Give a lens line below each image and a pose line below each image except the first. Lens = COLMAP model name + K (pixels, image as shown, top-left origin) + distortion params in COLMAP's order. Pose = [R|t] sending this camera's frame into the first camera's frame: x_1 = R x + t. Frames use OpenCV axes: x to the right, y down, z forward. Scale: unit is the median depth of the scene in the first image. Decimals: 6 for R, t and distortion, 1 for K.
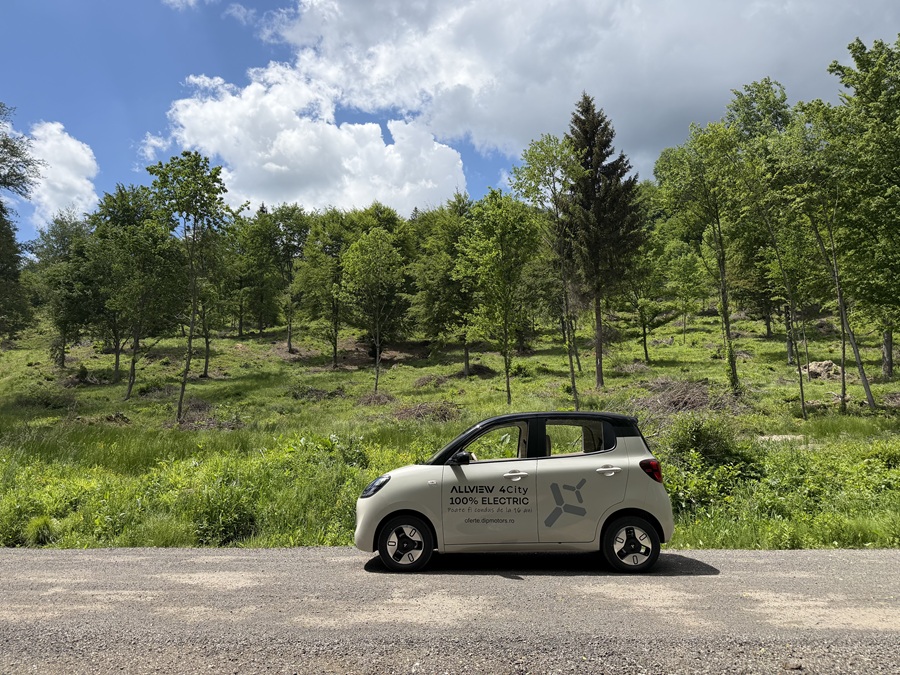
lens RADIAL K [[627.4, 0, 452.8], [0, 627.4, 337.5], [0, 0, 1]] dist [0.075312, -0.087009]
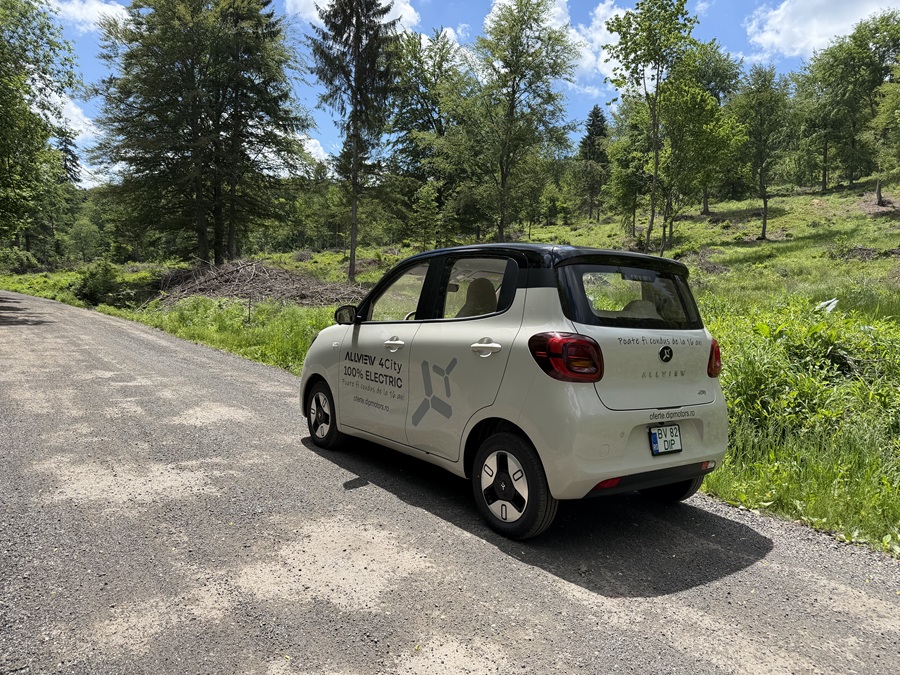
lens RADIAL K [[627.4, 0, 452.8], [0, 627.4, 337.5], [0, 0, 1]] dist [0.075312, -0.087009]
pose [[0.639267, 0.074501, -0.765368, 0.634846], [0.086712, 0.981964, 0.168010, 0.105373], [0.764080, -0.173770, 0.621277, 0.629195]]
